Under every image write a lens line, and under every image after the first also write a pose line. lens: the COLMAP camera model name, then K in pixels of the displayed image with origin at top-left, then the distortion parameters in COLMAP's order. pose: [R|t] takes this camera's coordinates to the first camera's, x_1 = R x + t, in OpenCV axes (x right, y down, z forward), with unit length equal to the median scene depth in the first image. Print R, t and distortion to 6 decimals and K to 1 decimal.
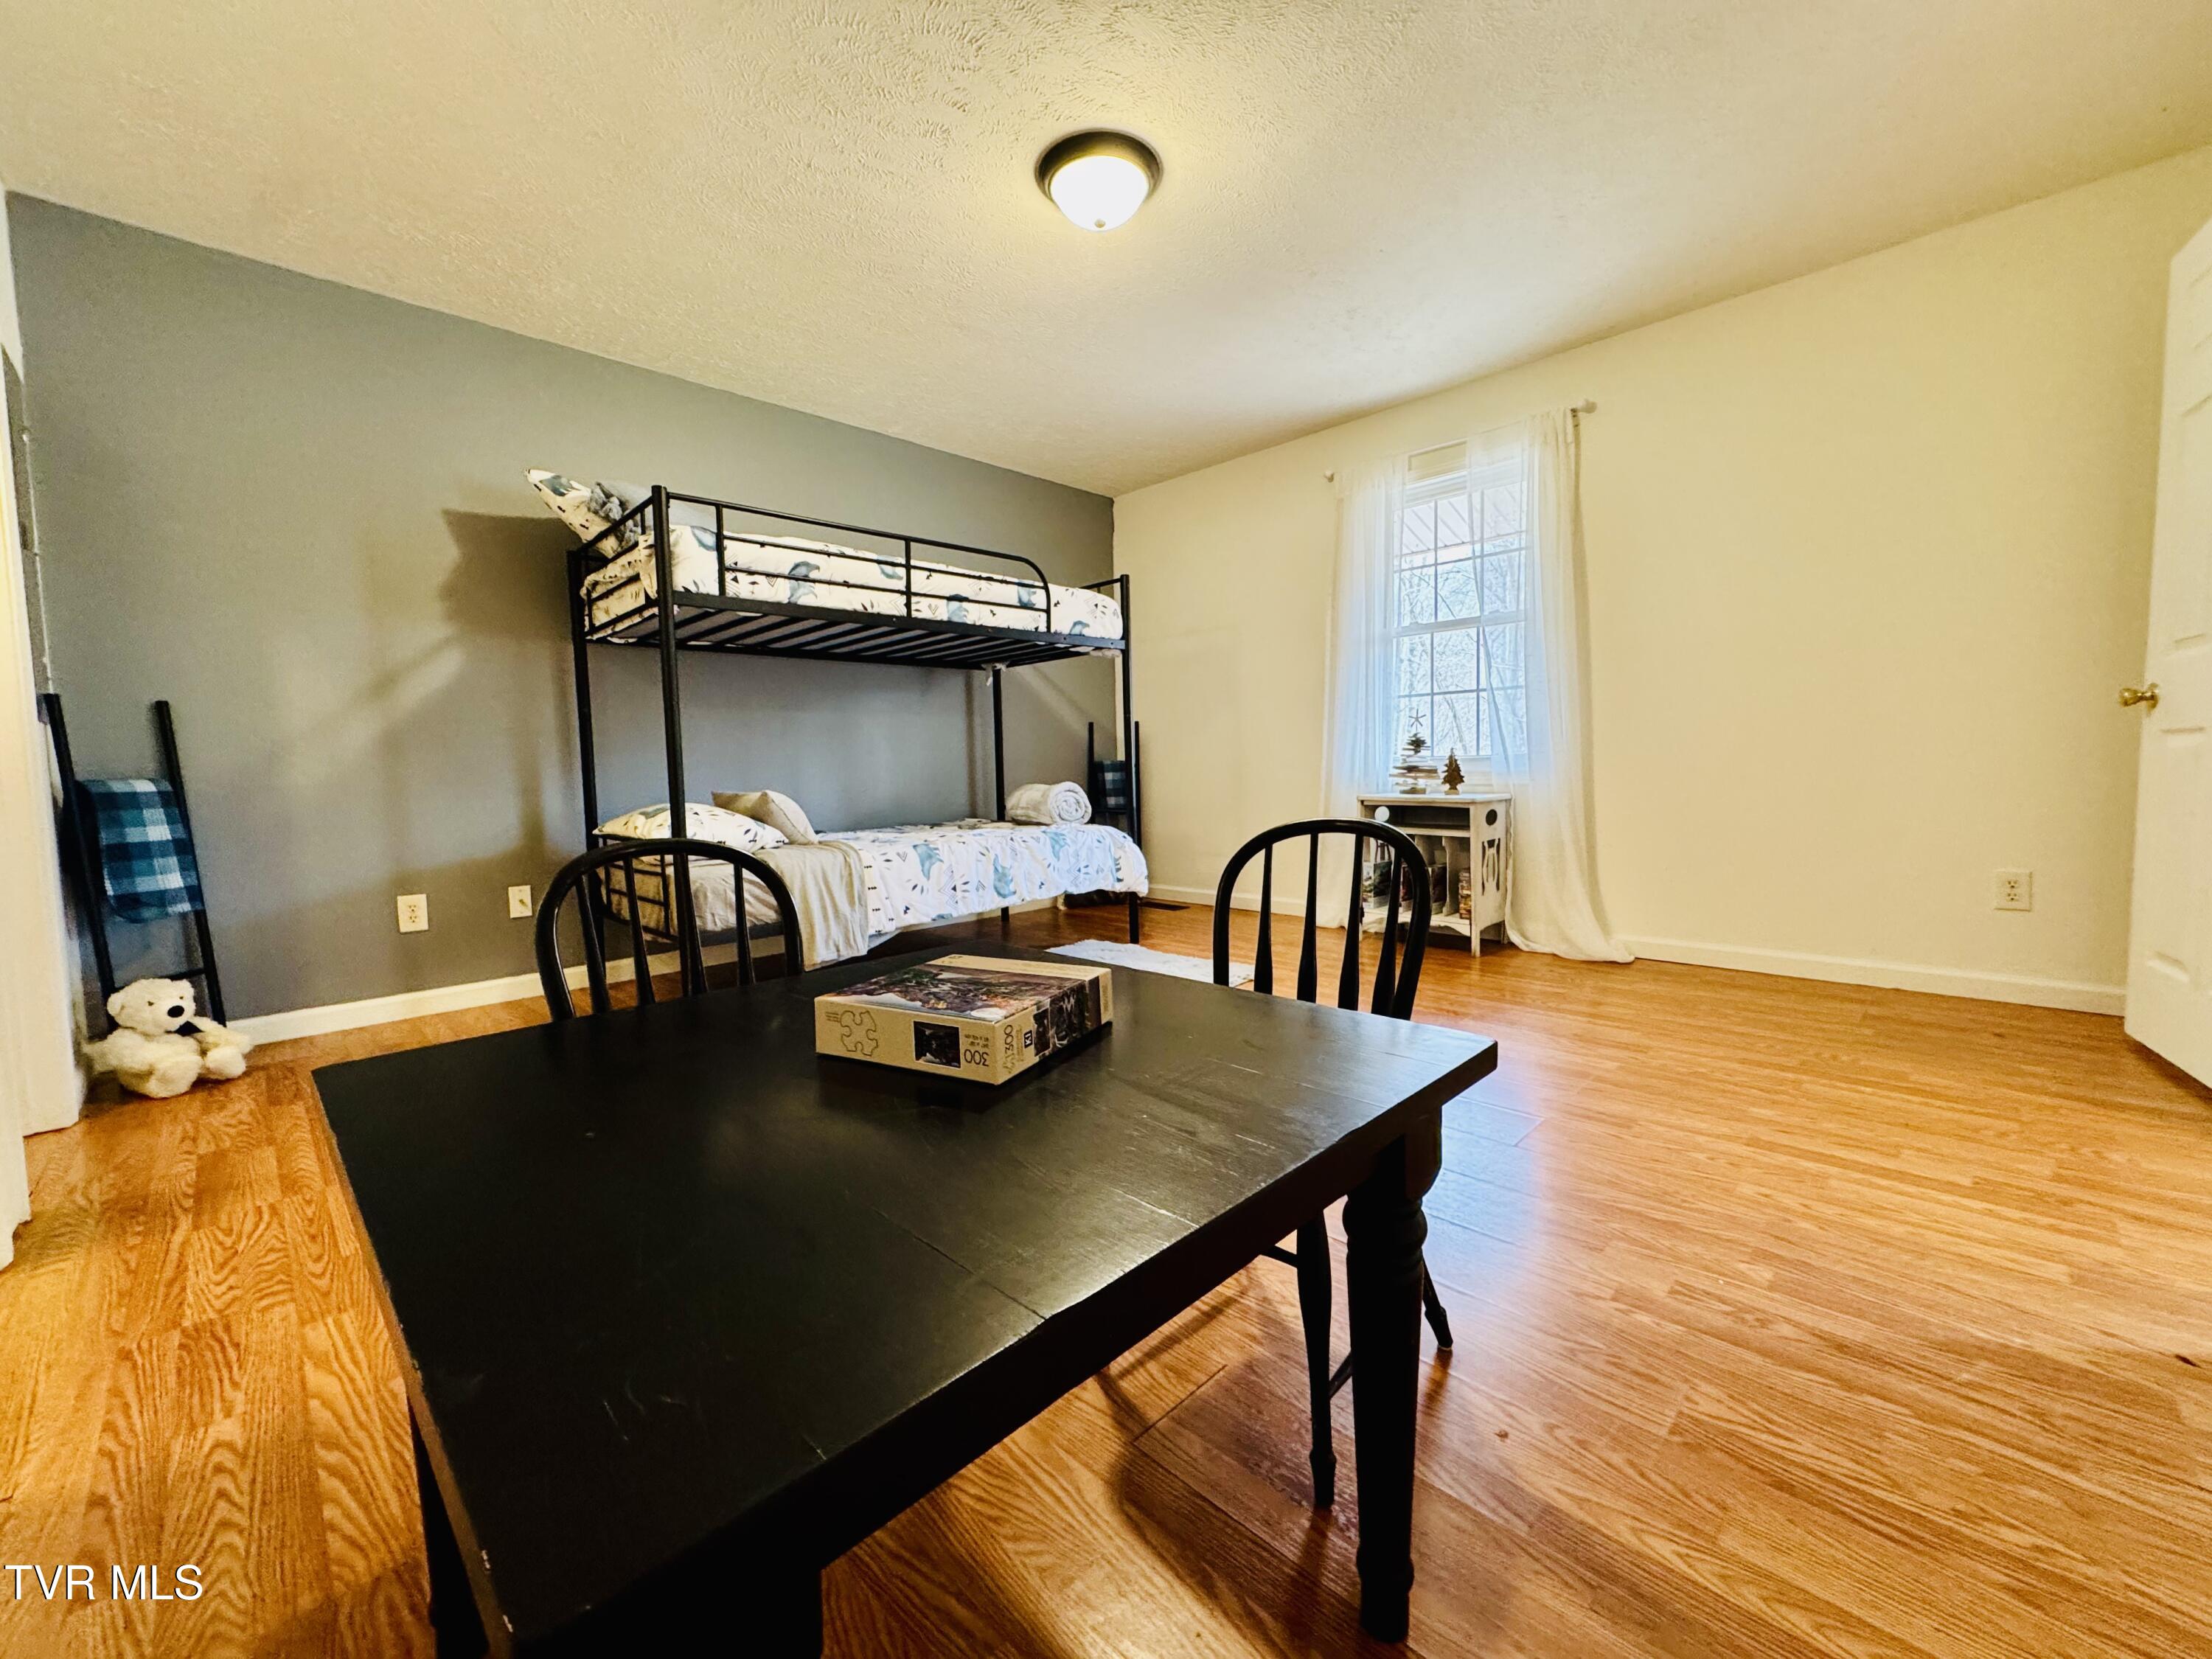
lens RADIAL K [[879.0, 0, 1108.4], [0, 879.0, 822.1], [0, 0, 1]] dist [0.000173, 0.000233]
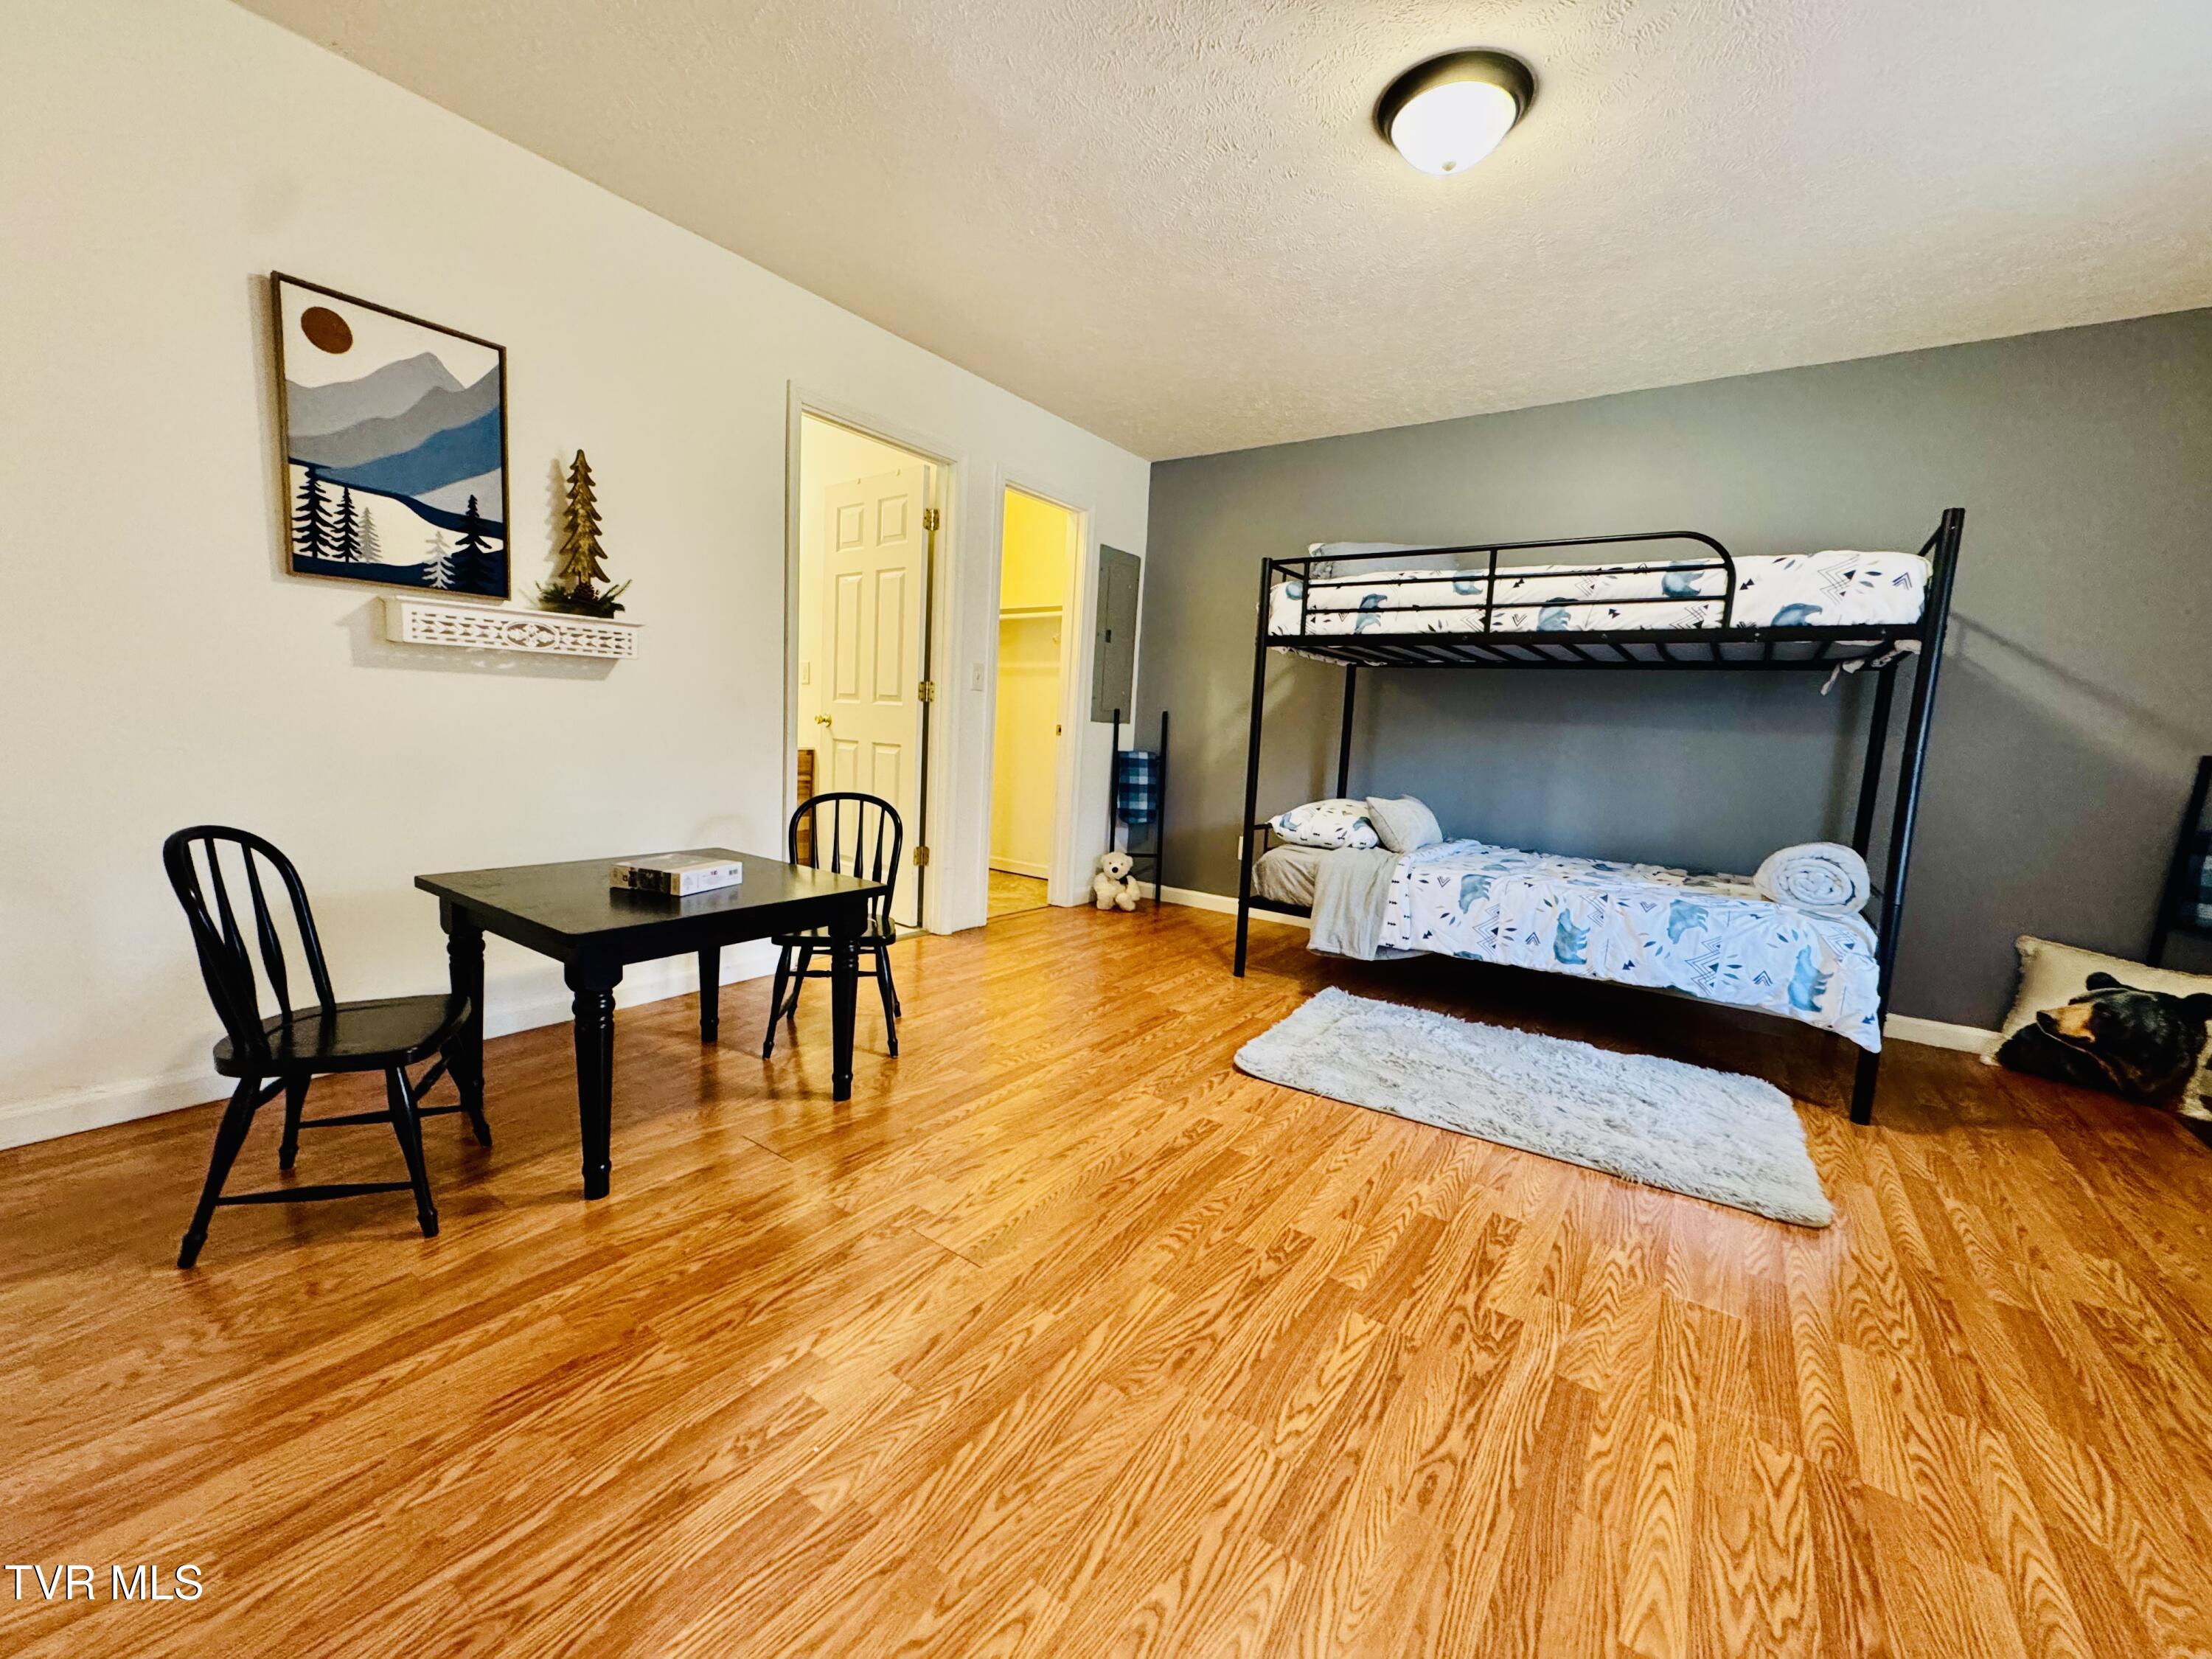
lens RADIAL K [[879.0, 0, 1109.0], [0, 879.0, 832.1], [0, 0, 1]] dist [0.000173, 0.000233]
pose [[0.166971, 0.156200, -0.973510, 0.665432], [-0.120709, 0.983182, 0.137049, -0.107222], [0.978545, 0.094628, 0.183017, 0.471051]]
